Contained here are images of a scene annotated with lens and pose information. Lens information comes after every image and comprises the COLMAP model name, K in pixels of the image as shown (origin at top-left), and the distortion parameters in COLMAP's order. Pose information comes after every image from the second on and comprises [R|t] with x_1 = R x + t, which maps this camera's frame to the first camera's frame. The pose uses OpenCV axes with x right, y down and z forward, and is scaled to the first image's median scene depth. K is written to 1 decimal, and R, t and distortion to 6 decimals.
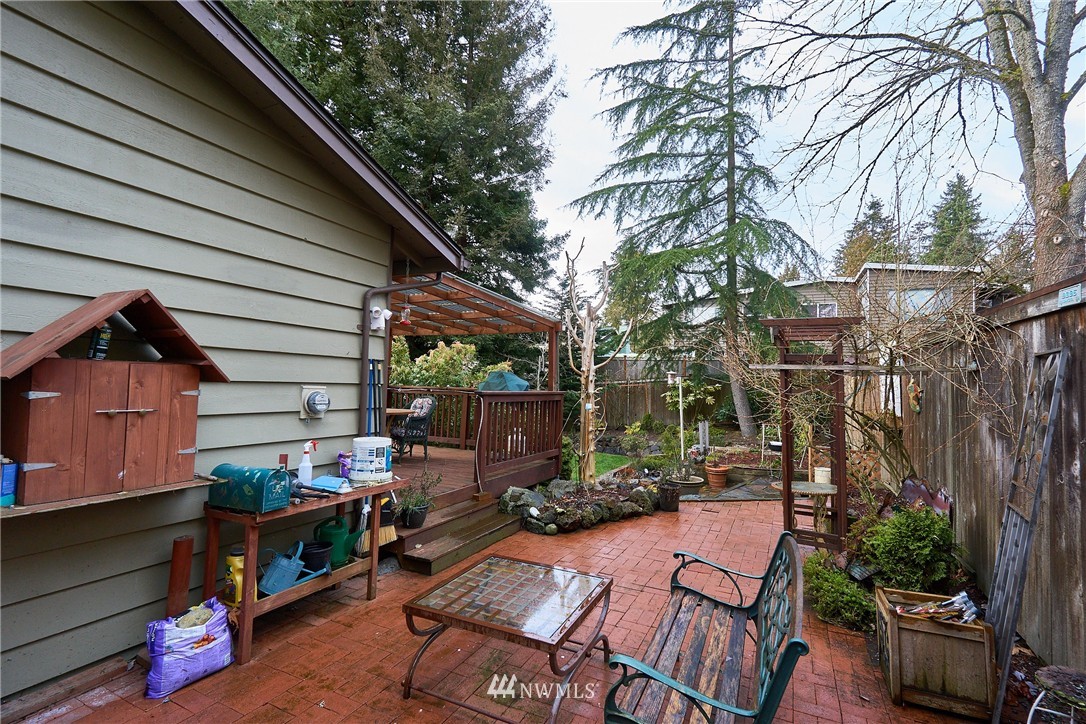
lens RADIAL K [[485.3, 0, 543.2], [0, 485.3, 359.0], [0, 0, 1]] dist [0.000648, -0.000064]
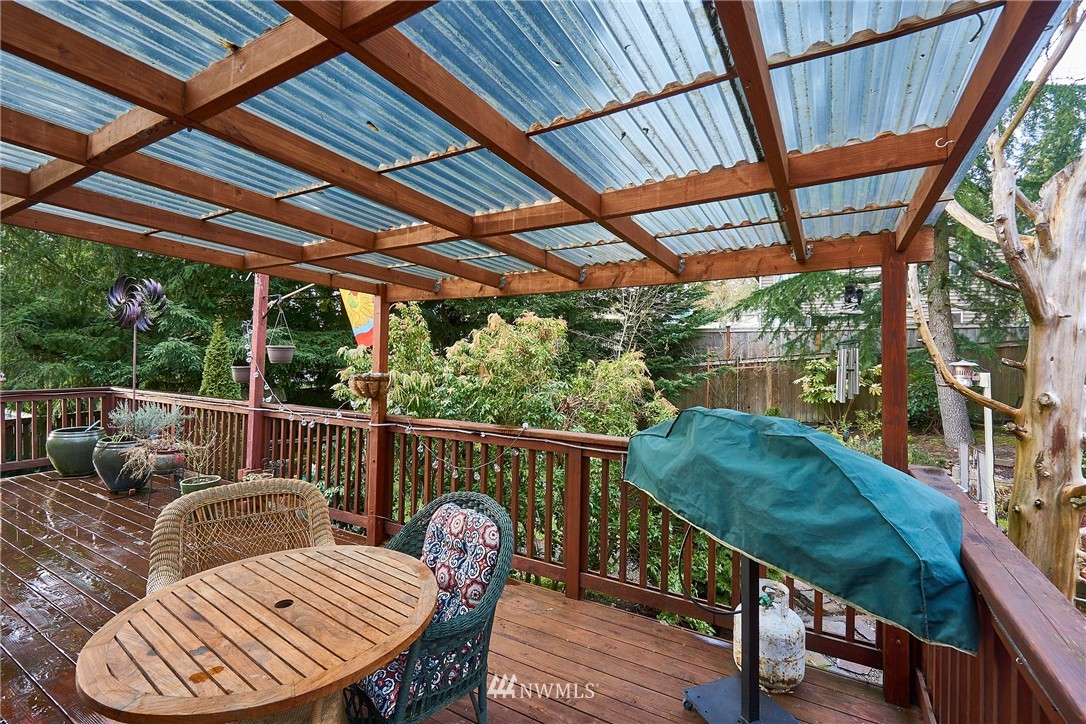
lens RADIAL K [[485.3, 0, 543.8], [0, 485.3, 362.6], [0, 0, 1]] dist [0.000648, -0.000064]
pose [[0.996909, -0.021808, -0.075483, -0.131585], [0.026703, 0.997563, 0.064466, -0.017376], [0.073893, -0.066283, 0.995061, 0.536630]]
